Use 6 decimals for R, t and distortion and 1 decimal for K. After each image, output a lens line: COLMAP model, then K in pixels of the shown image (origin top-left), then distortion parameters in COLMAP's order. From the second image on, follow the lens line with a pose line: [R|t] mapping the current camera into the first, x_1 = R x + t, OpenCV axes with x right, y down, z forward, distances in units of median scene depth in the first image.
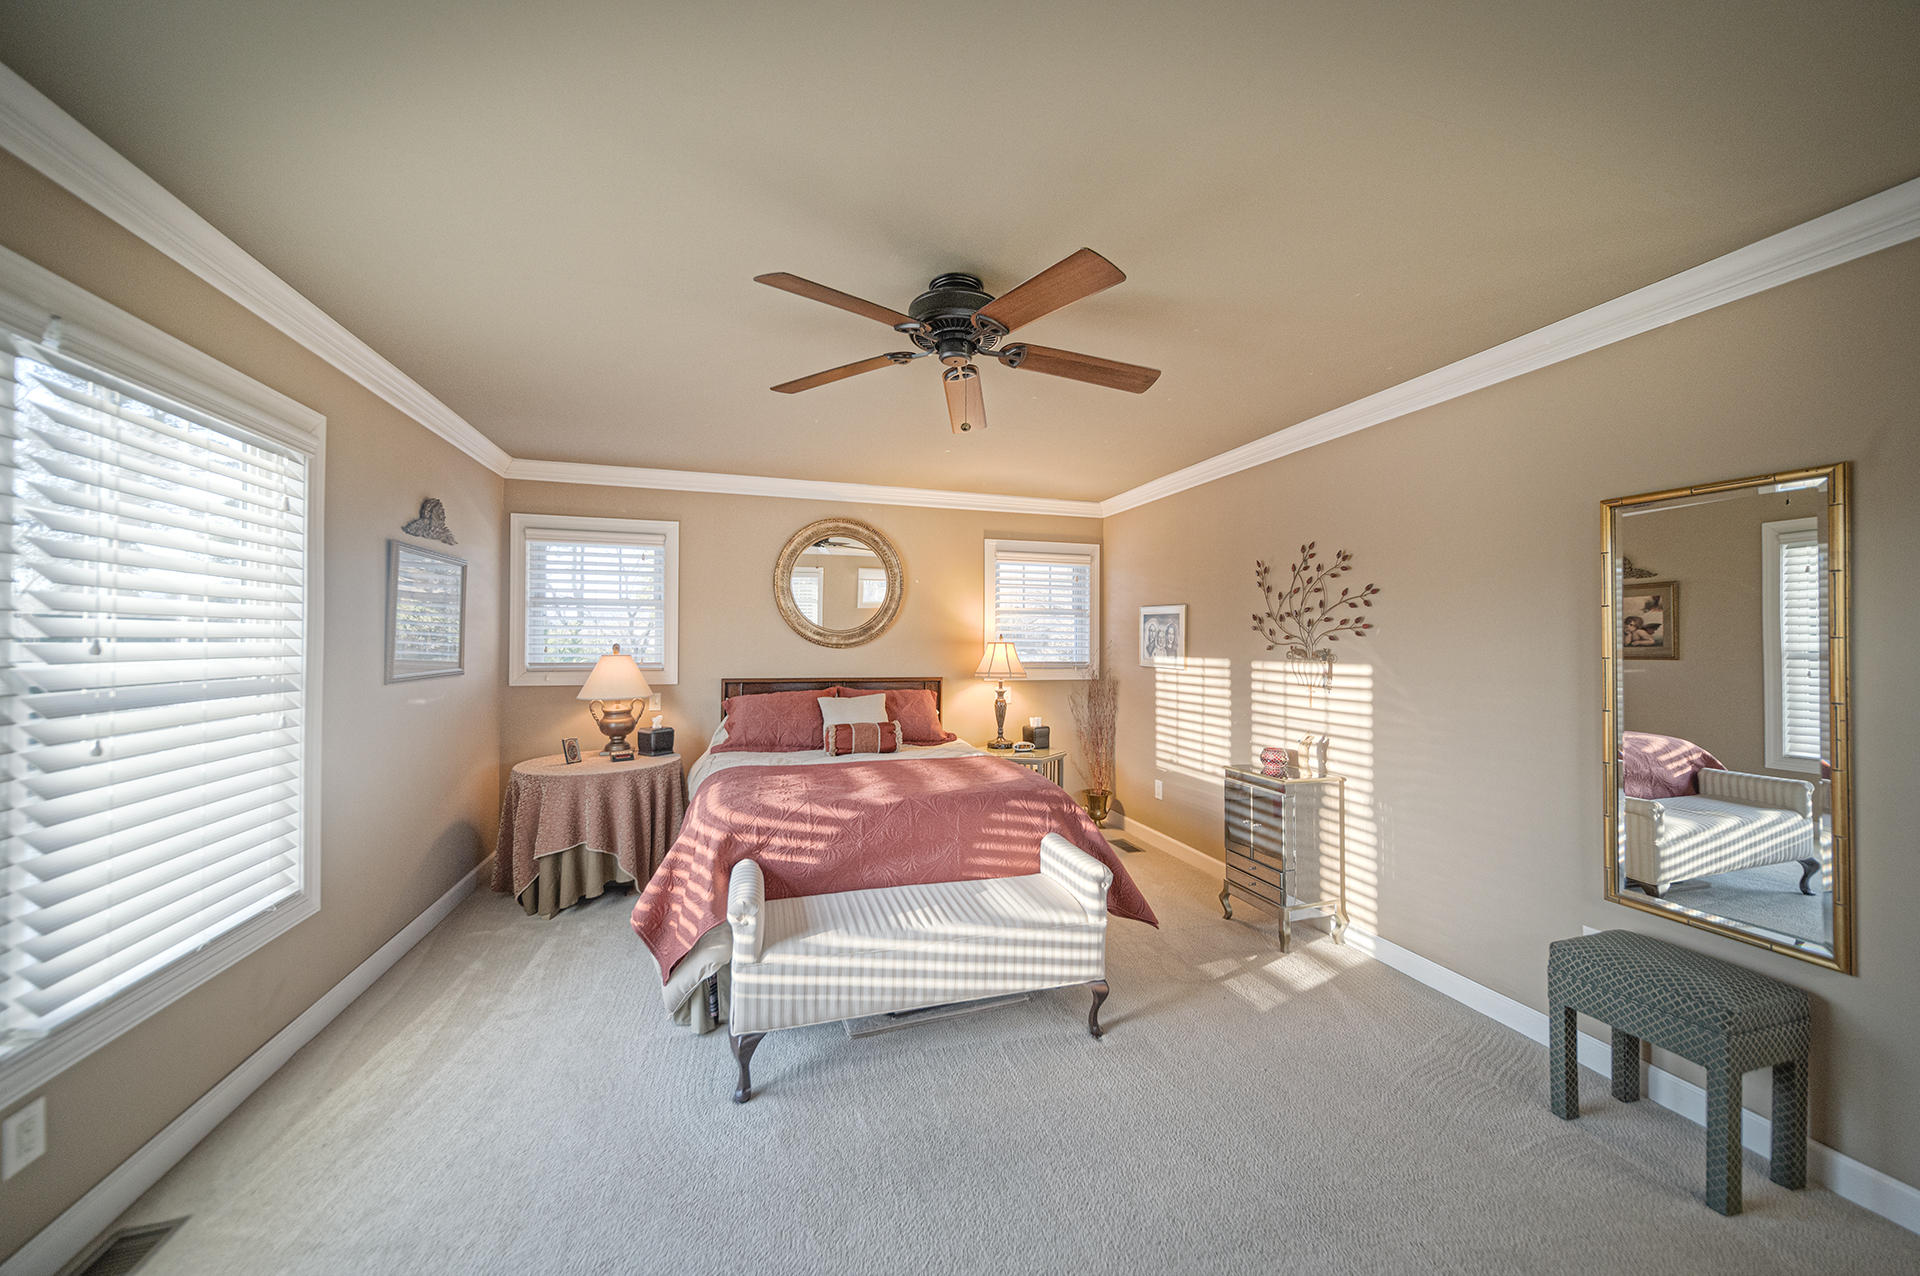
lens RADIAL K [[679.6, 0, 958.8], [0, 679.6, 632.6], [0, 0, 1]] dist [0.001041, -0.000642]
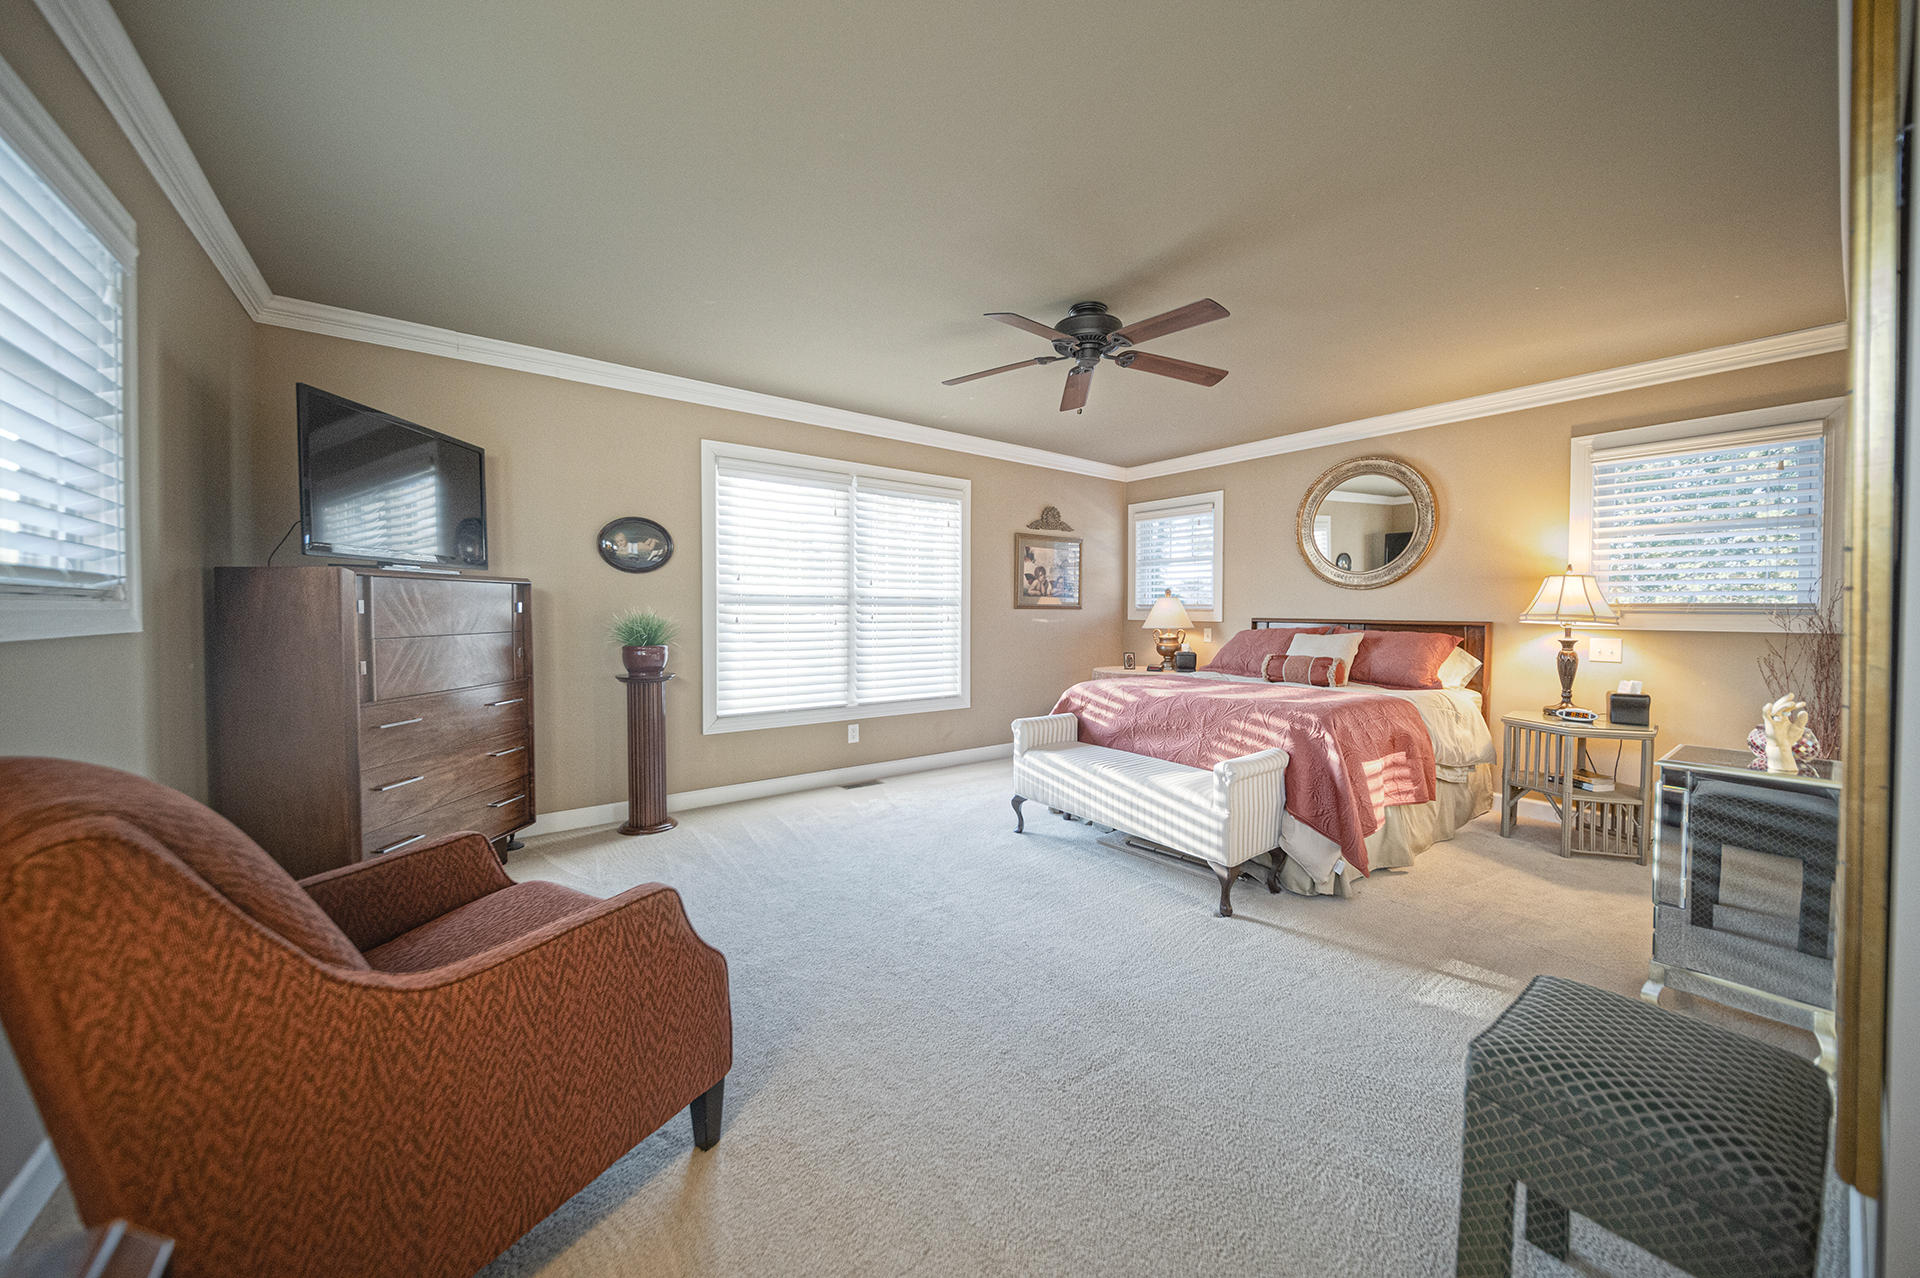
lens RADIAL K [[679.6, 0, 958.8], [0, 679.6, 633.6], [0, 0, 1]] dist [0.001041, -0.000642]
pose [[0.332759, 0.028152, -0.942592, 1.043517], [0.007737, 0.999439, 0.032581, 0.093563], [0.942980, -0.018134, 0.332355, 0.229554]]
